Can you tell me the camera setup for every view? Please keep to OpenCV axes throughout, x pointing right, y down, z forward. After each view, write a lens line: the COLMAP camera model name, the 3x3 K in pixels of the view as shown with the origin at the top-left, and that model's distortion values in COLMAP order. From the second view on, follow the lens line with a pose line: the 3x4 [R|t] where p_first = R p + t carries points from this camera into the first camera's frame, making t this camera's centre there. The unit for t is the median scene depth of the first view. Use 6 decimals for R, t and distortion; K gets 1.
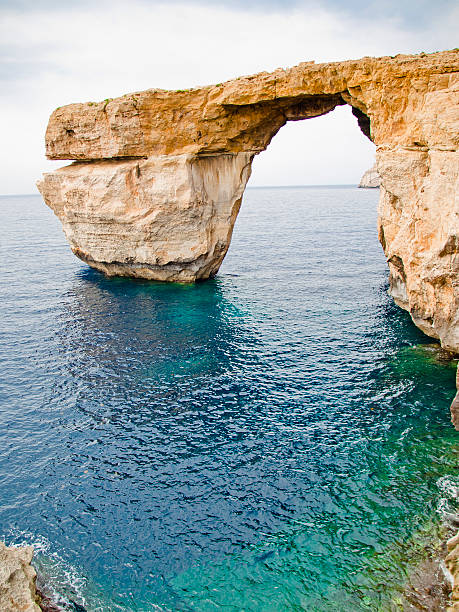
lens RADIAL K [[505.8, 0, 229.5], [0, 505.8, 306.0], [0, 0, 1]] dist [-0.091227, 0.104171]
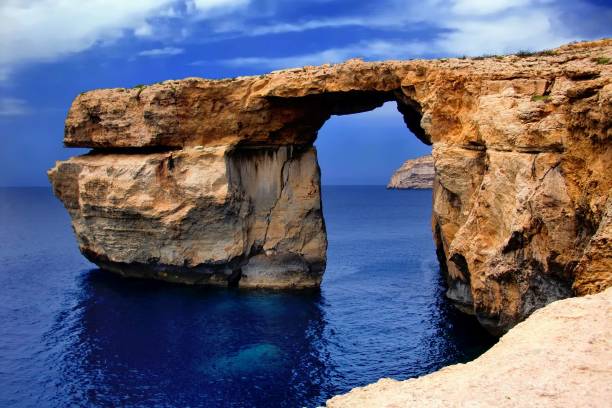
lens RADIAL K [[609.9, 0, 305.0], [0, 609.9, 195.3], [0, 0, 1]] dist [-0.233850, 0.280802]
pose [[0.993378, 0.023190, 0.112523, -0.062742], [0.001495, 0.976724, -0.214493, 0.024595], [-0.114878, 0.213241, 0.970222, -0.076413]]
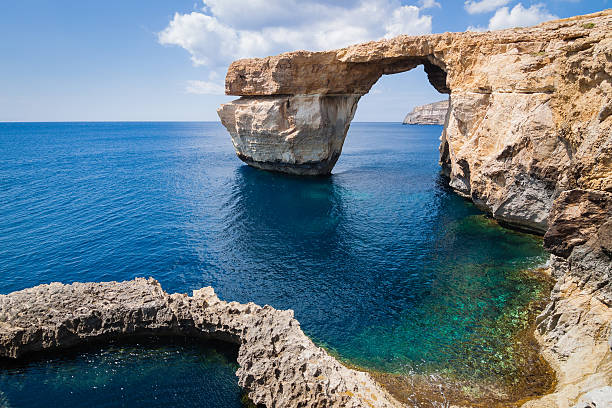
lens RADIAL K [[322.6, 0, 308.1], [0, 322.6, 207.5], [0, 0, 1]] dist [-0.003345, -0.012911]
pose [[0.999181, 0.036346, -0.017773, -0.090025], [-0.035825, 0.998943, 0.028786, 0.026455], [0.018800, -0.028125, 0.999428, -0.025282]]
